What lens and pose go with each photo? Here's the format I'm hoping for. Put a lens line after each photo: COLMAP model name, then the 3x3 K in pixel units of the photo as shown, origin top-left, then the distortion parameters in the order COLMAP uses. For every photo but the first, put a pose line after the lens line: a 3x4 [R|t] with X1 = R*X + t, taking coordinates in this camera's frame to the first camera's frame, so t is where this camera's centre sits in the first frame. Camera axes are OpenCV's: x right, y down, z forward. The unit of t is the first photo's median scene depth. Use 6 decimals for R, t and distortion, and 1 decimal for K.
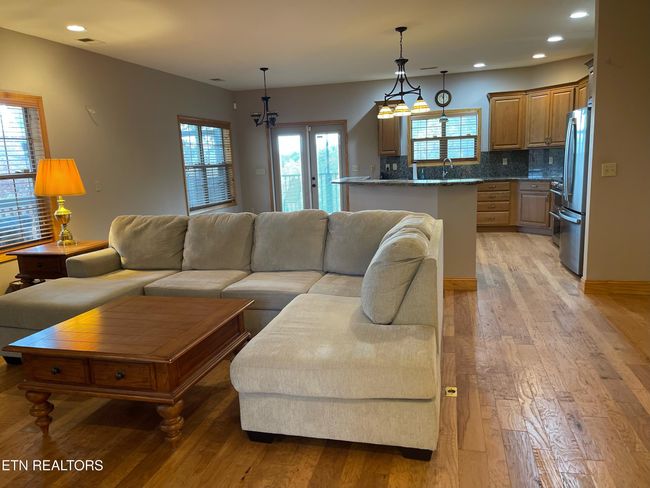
lens RADIAL K [[488.7, 0, 326.7], [0, 488.7, 245.4], [0, 0, 1]] dist [0.073623, -0.088607]
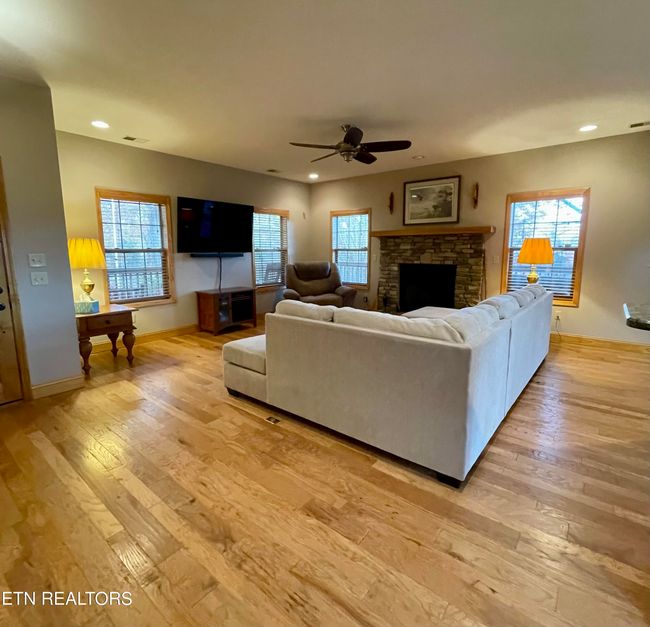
lens RADIAL K [[349.6, 0, 319.7], [0, 349.6, 299.0], [0, 0, 1]] dist [-0.002663, -0.001346]
pose [[-0.425047, 0.172567, -0.888569, 0.564757], [-0.137147, 0.958048, 0.251665, -0.158494], [0.894721, 0.228834, -0.383549, 0.803229]]
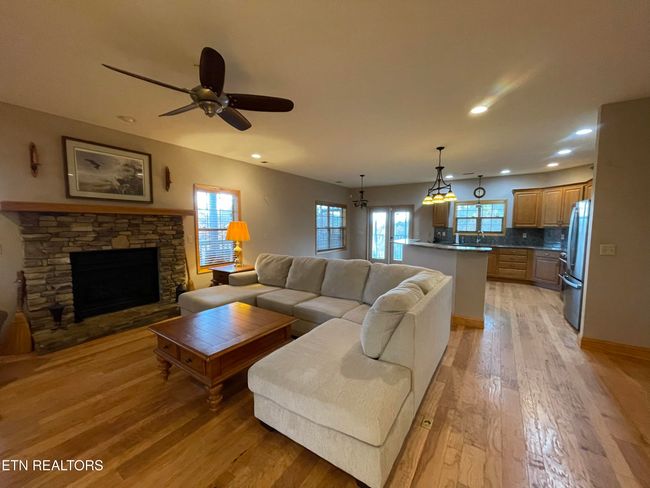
lens RADIAL K [[261.1, 0, 325.8], [0, 261.1, 246.7], [0, 0, 1]] dist [-0.001618, 0.000385]
pose [[0.940688, 0.073966, -0.331113, 0.112934], [-0.102644, 0.992255, -0.069955, -0.038496], [0.323375, 0.099793, 0.940994, 0.149703]]
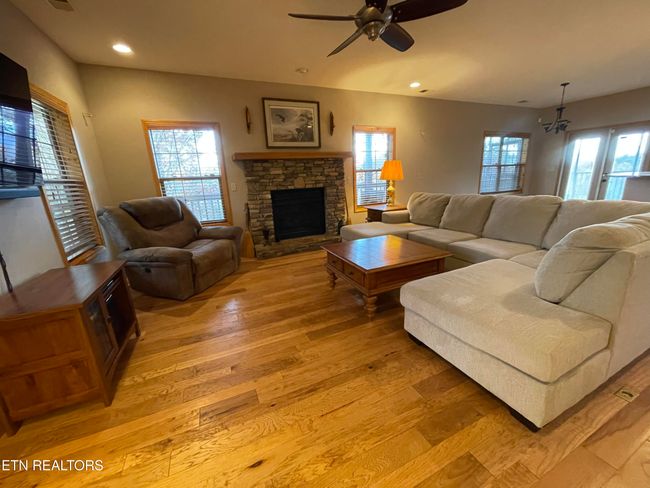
lens RADIAL K [[261.1, 0, 325.0], [0, 261.1, 247.4], [0, 0, 1]] dist [-0.001618, 0.000385]
pose [[0.624621, 0.218697, -0.749680, 0.116112], [-0.119159, 0.975436, 0.185273, -0.002472], [0.771783, -0.026394, 0.635338, 0.134475]]
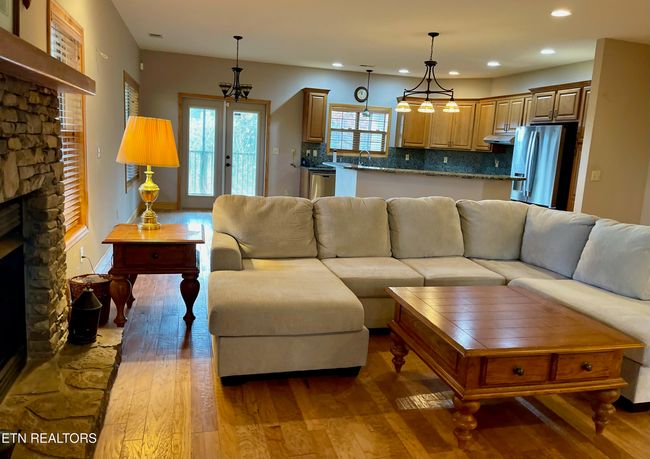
lens RADIAL K [[489.2, 0, 321.3], [0, 489.2, 223.0], [0, 0, 1]] dist [0.041748, -0.043392]
pose [[0.869321, 0.013240, 0.494071, -0.636970], [-0.008452, 0.999893, -0.011923, -0.003887], [-0.494176, 0.006189, 0.869340, 0.187153]]
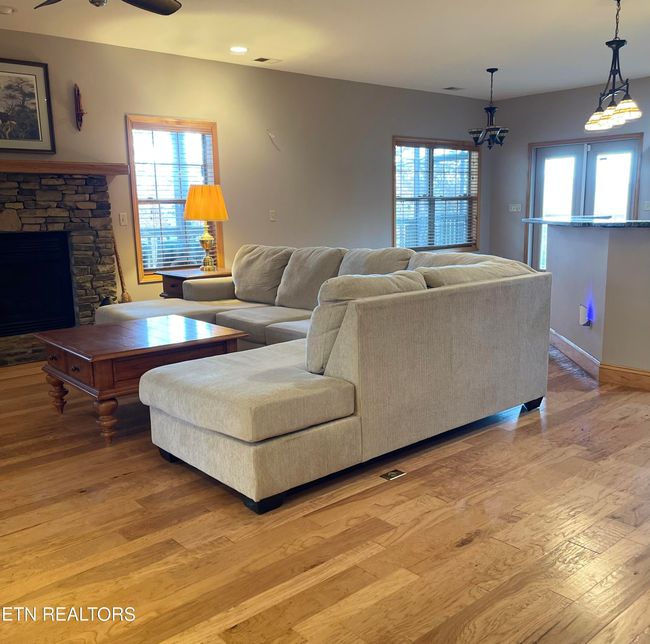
lens RADIAL K [[656.9, 0, 329.6], [0, 656.9, 328.9], [0, 0, 1]] dist [0.042759, 0.000000]
pose [[0.819102, 0.131181, -0.558447, 0.420118], [-0.116367, 0.991259, 0.062169, 0.004323], [0.561721, 0.014062, 0.827207, 0.030574]]
